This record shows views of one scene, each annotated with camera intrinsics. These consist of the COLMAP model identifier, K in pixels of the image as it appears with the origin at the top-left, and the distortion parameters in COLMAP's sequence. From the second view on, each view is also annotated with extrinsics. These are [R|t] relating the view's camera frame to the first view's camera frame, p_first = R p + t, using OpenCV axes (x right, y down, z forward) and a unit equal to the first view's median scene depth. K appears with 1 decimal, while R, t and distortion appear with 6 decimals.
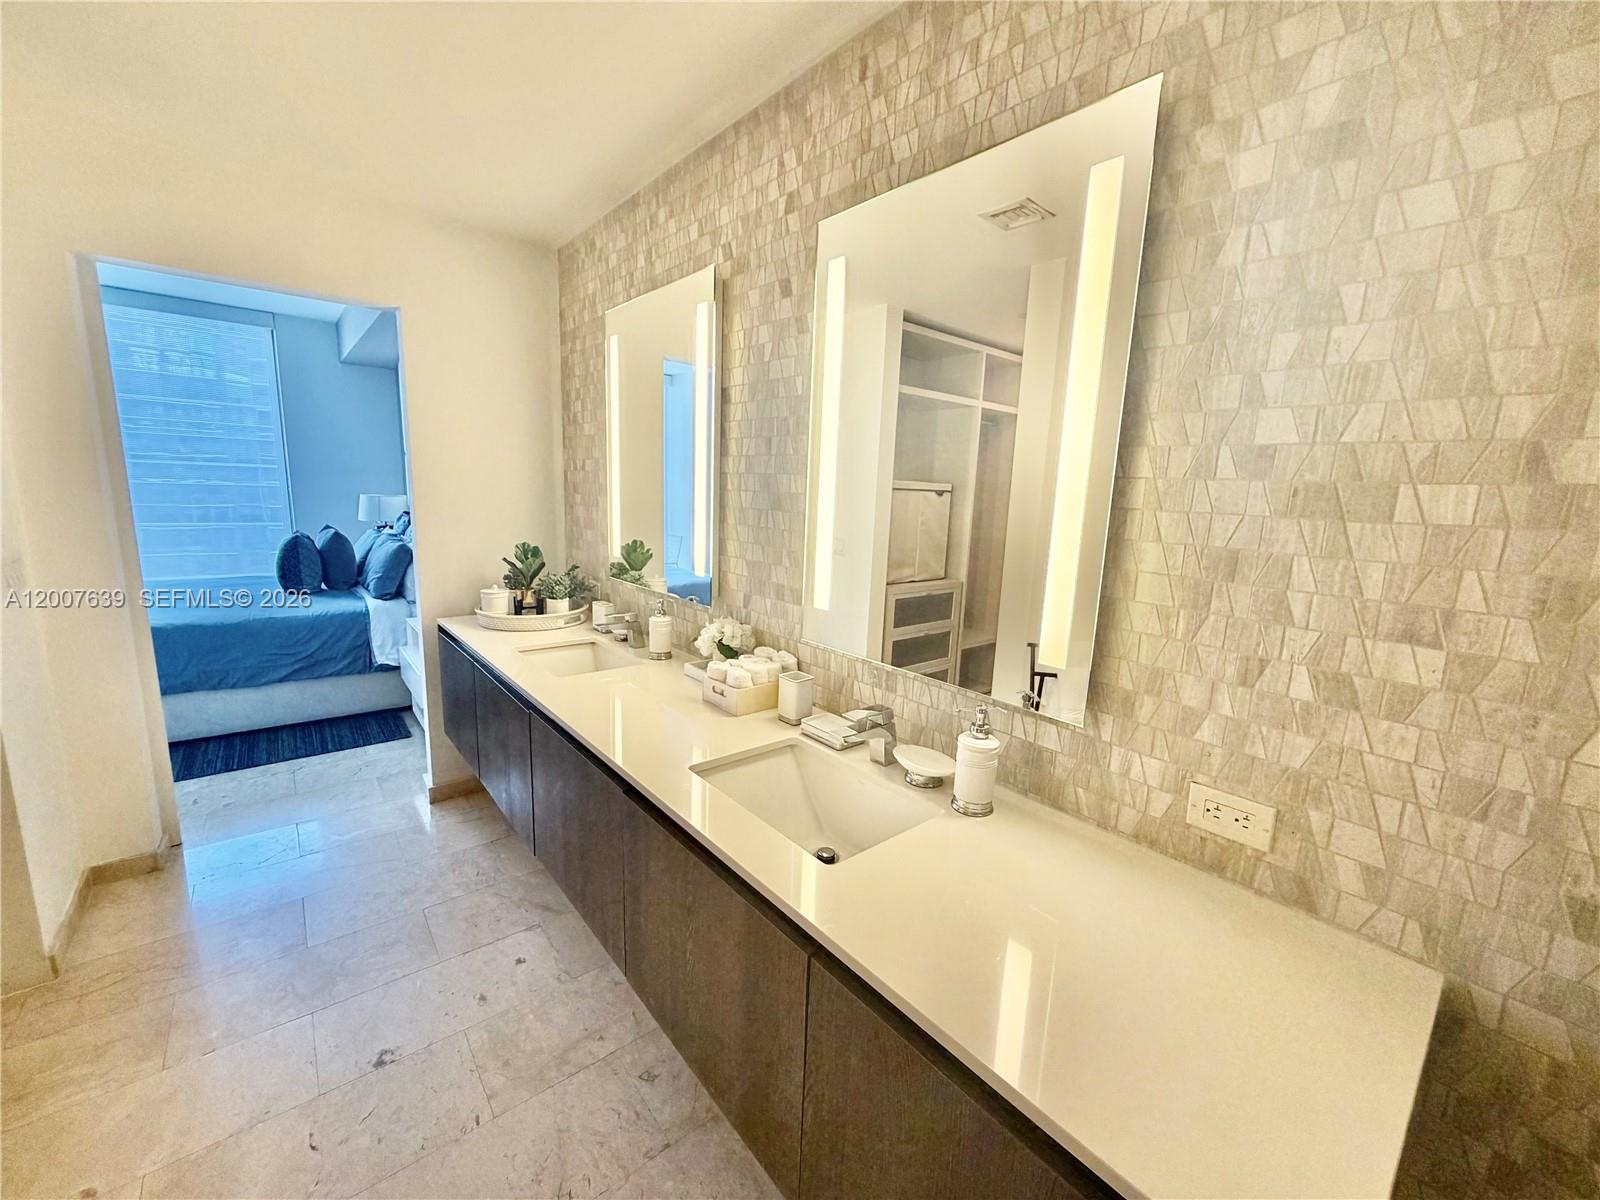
lens RADIAL K [[636.9, 0, 804.8], [0, 636.9, 605.0], [0, 0, 1]] dist [0.000954, -0.000152]
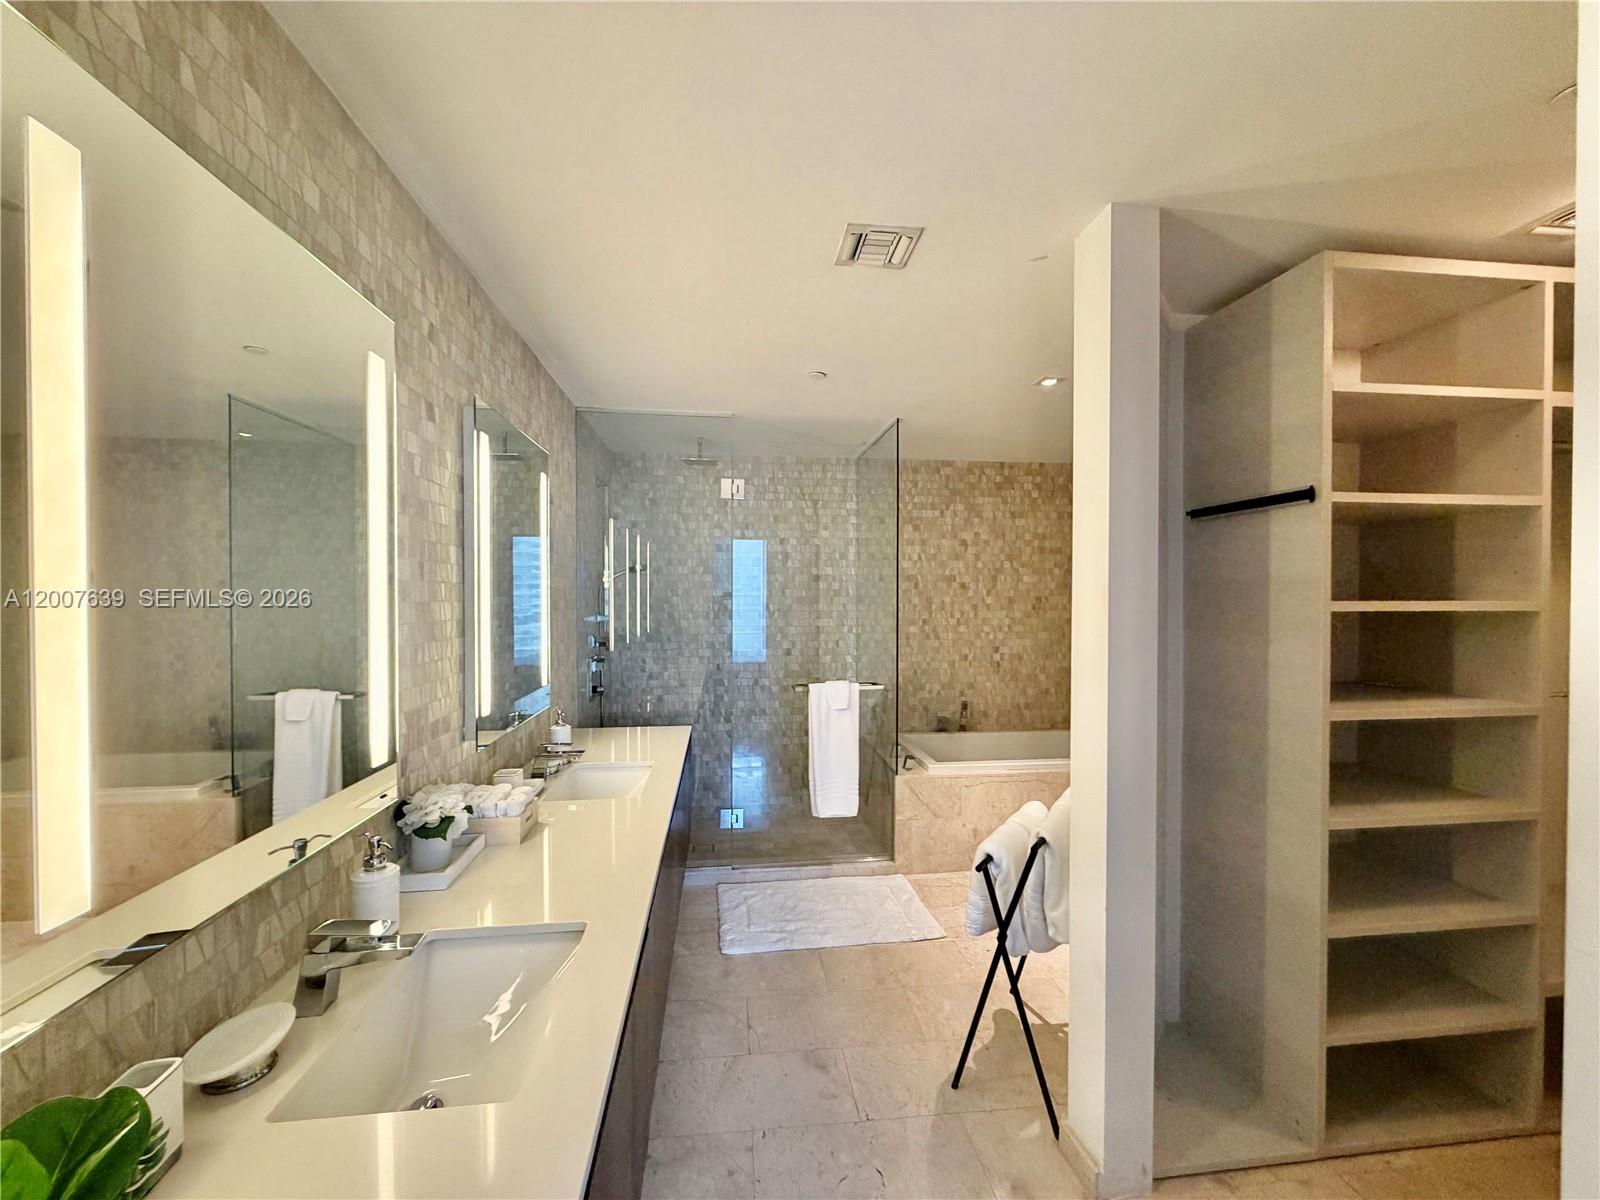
lens RADIAL K [[636.9, 0, 802.0], [0, 636.9, 600.2], [0, 0, 1]] dist [0.000954, -0.000152]
pose [[-0.836593, -0.043981, 0.546056, -1.008440], [0.064364, 0.981978, 0.177700, -0.344056], [-0.544030, 0.183809, -0.818685, 1.493927]]
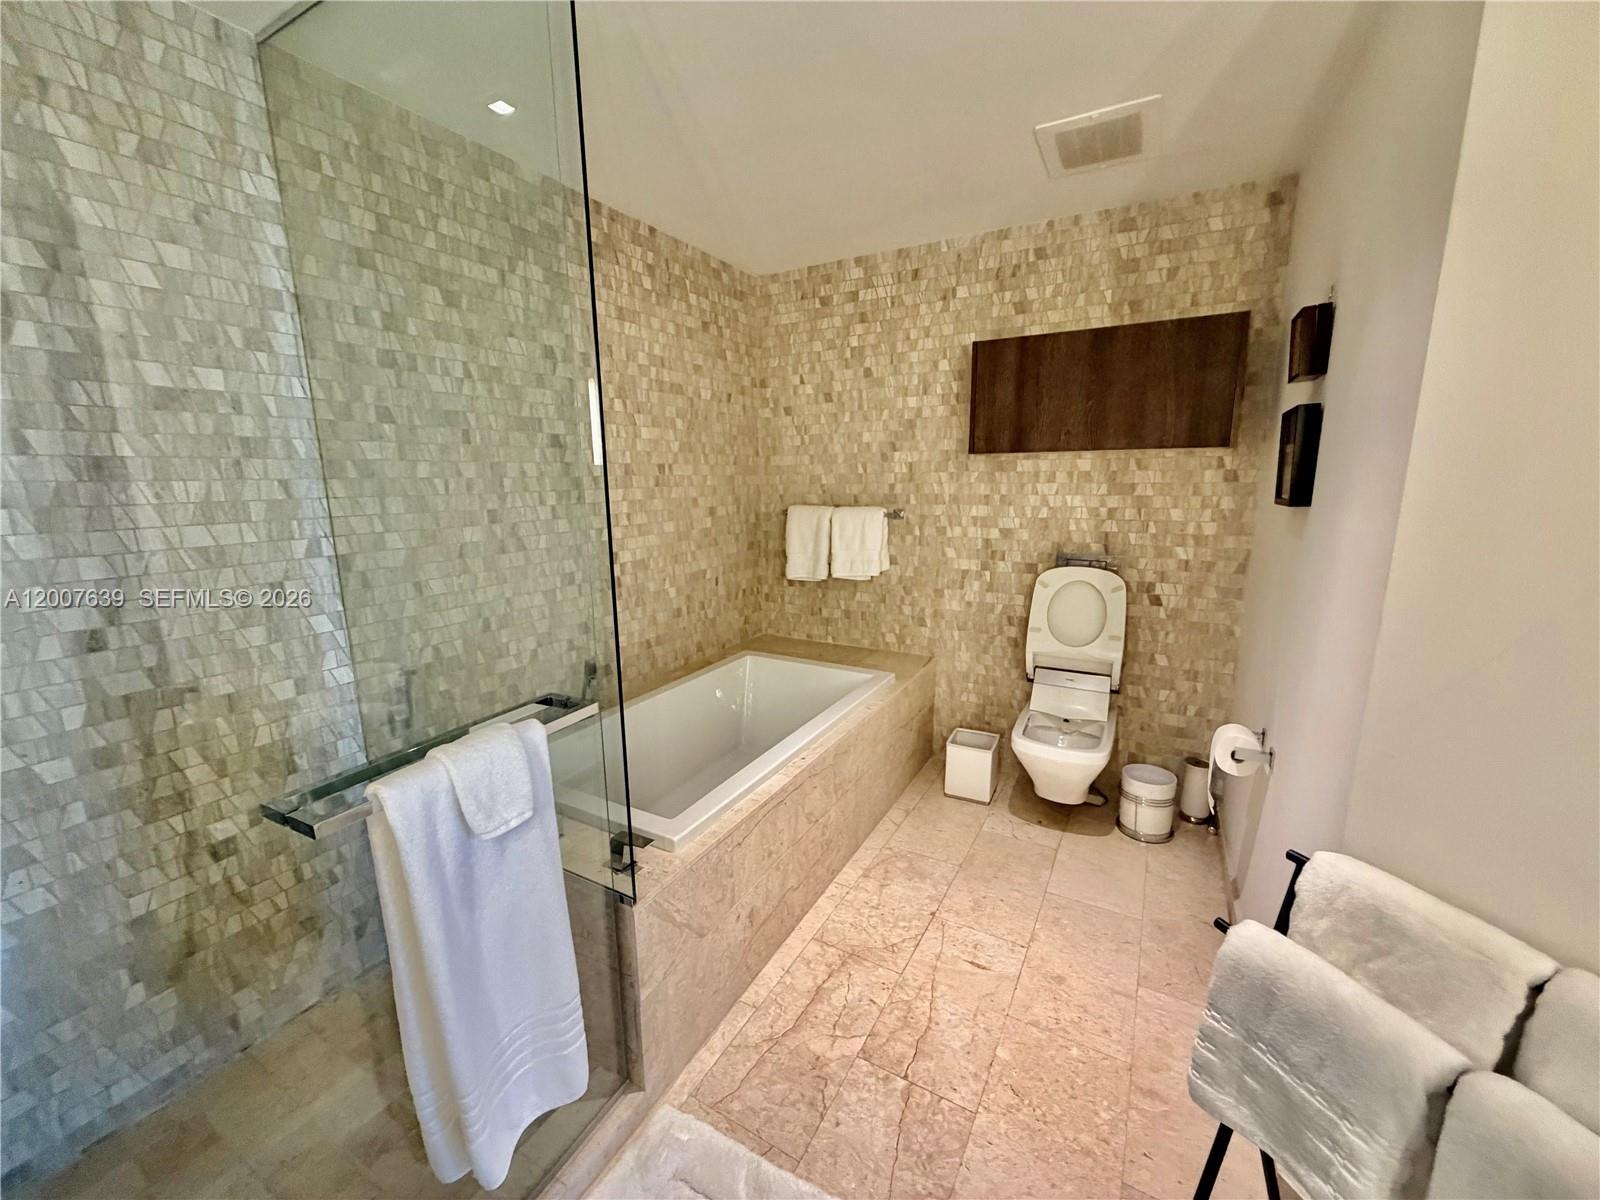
lens RADIAL K [[636.9, 0, 798.8], [0, 636.9, 601.3], [0, 0, 1]] dist [0.000954, -0.000152]
pose [[-0.934471, 0.039988, -0.353786, -0.124444], [-0.089442, 0.935442, 0.341978, -0.084028], [0.344621, 0.351212, -0.870567, 0.446857]]
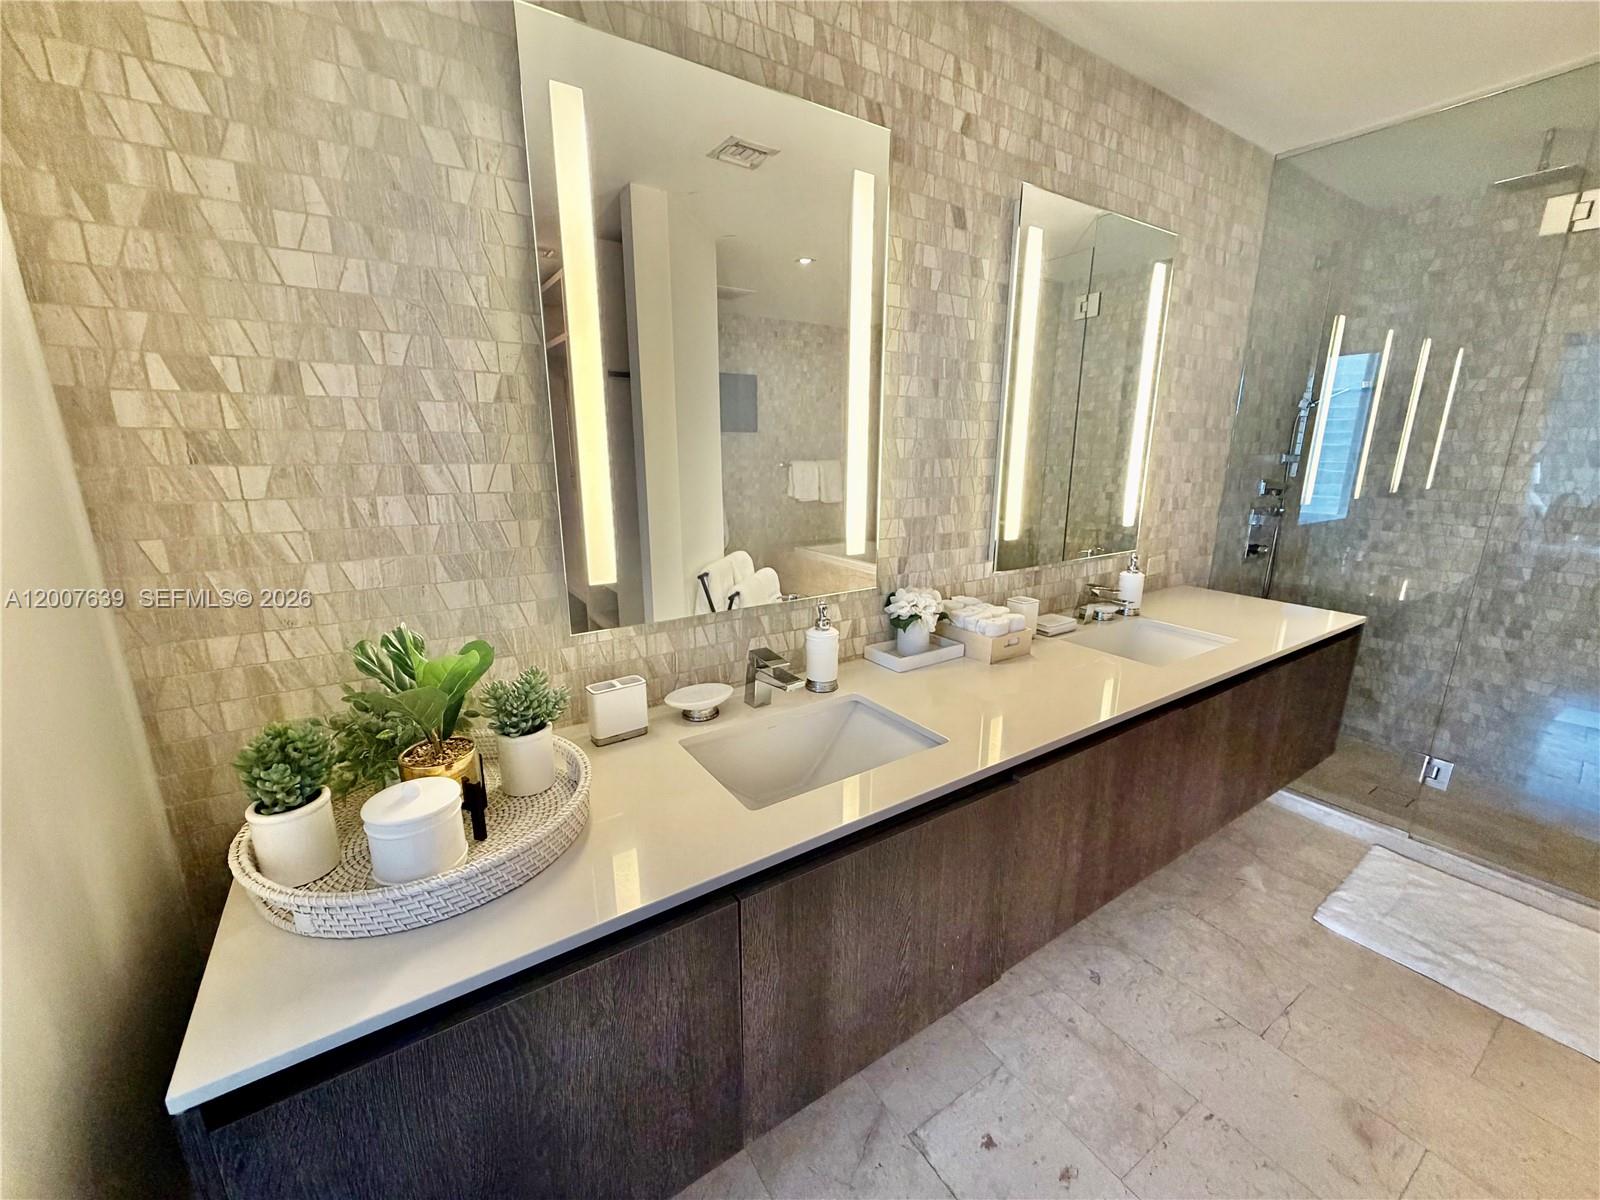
lens RADIAL K [[636.9, 0, 795.1], [0, 636.9, 601.4], [0, 0, 1]] dist [0.000954, -0.000152]
pose [[0.121444, -0.275214, 0.953682, -1.084891], [0.177634, 0.951309, 0.251909, -0.232705], [-0.976574, 0.138813, 0.164418, 1.131916]]
